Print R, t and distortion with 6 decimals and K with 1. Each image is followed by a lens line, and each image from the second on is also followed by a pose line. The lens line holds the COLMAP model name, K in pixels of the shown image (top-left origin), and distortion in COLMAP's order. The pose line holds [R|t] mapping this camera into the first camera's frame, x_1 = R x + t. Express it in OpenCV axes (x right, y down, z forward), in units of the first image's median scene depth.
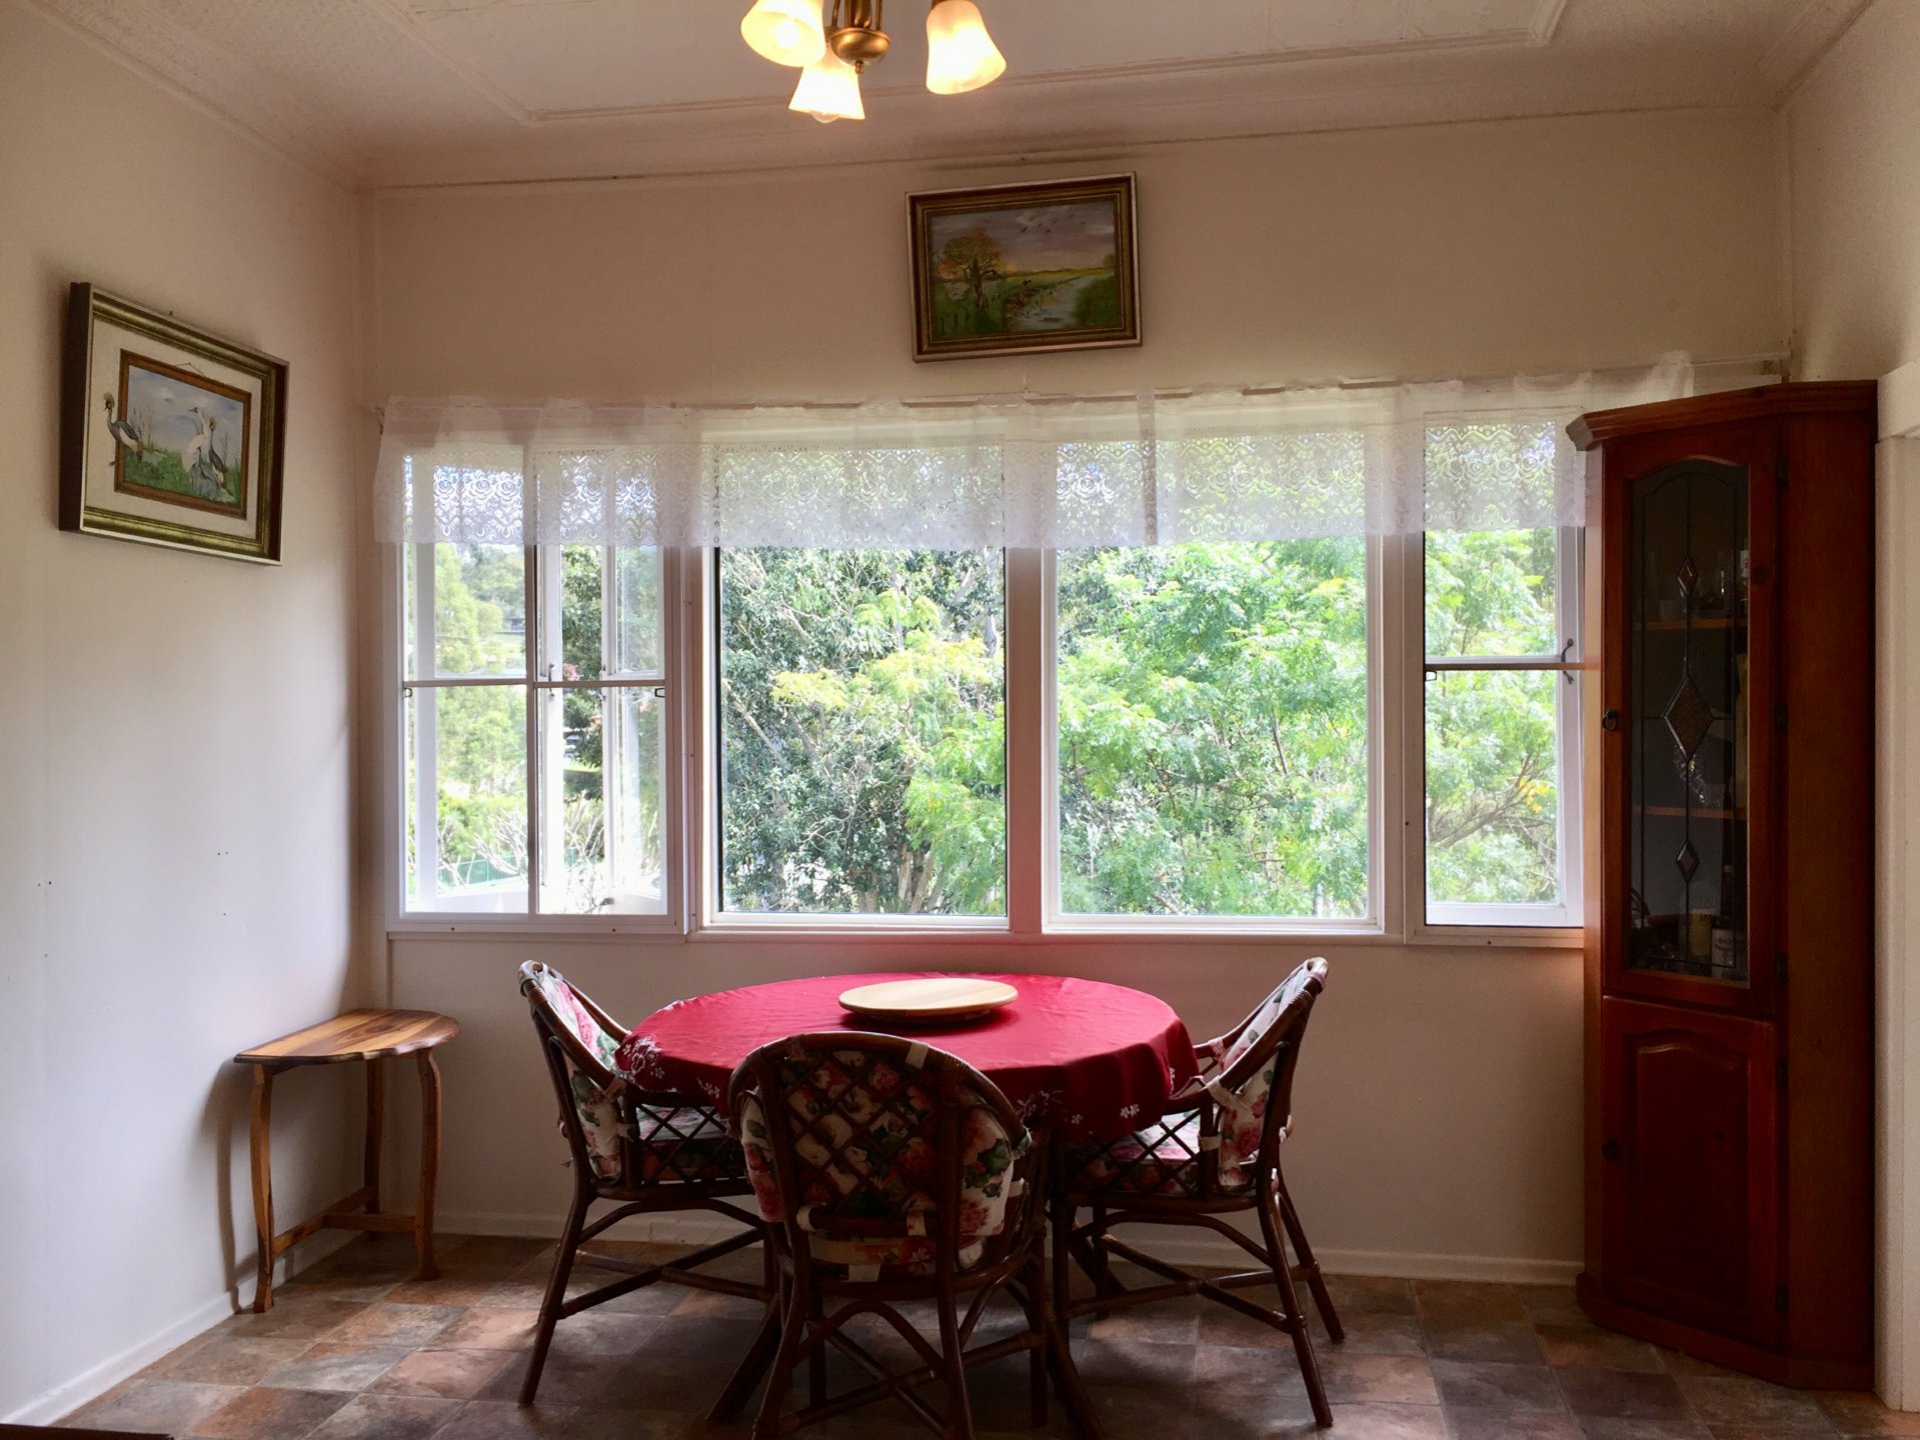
lens RADIAL K [[1588.3, 0, 960.0], [0, 1588.3, 720.0], [0, 0, 1]] dist [-0.005340, -0.004686]
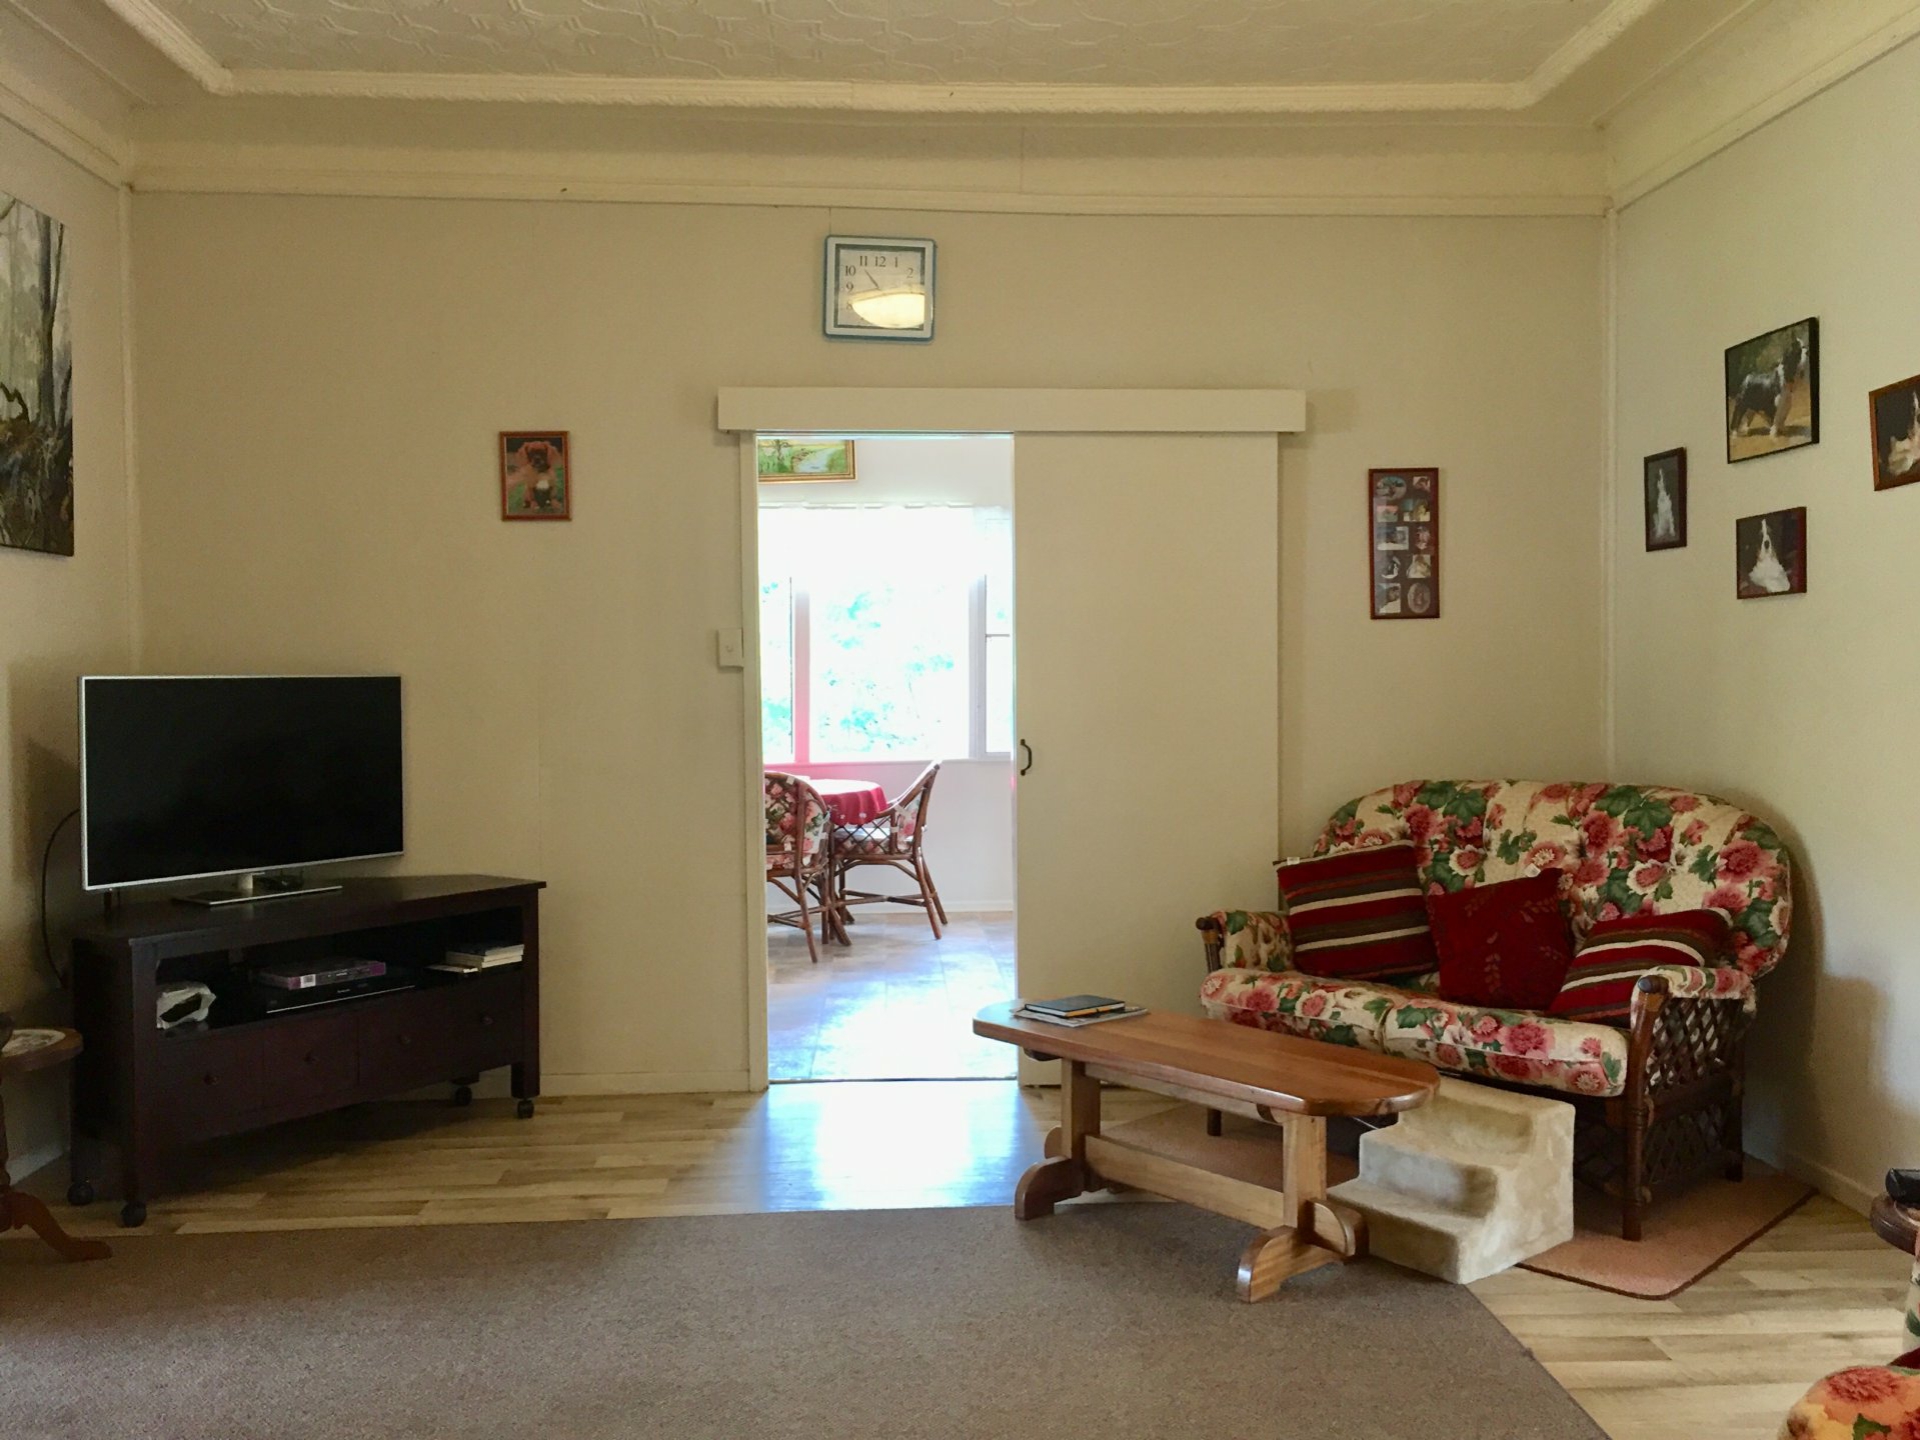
lens RADIAL K [[1664.3, 0, 957.0], [0, 1664.3, 704.7], [0, 0, 1]] dist [0.085341, -0.086060]
pose [[0.974778, -0.001400, 0.223173, -0.317286], [-0.002009, 0.999885, 0.015047, 0.033857], [-0.223168, -0.015116, 0.974663, -1.504838]]
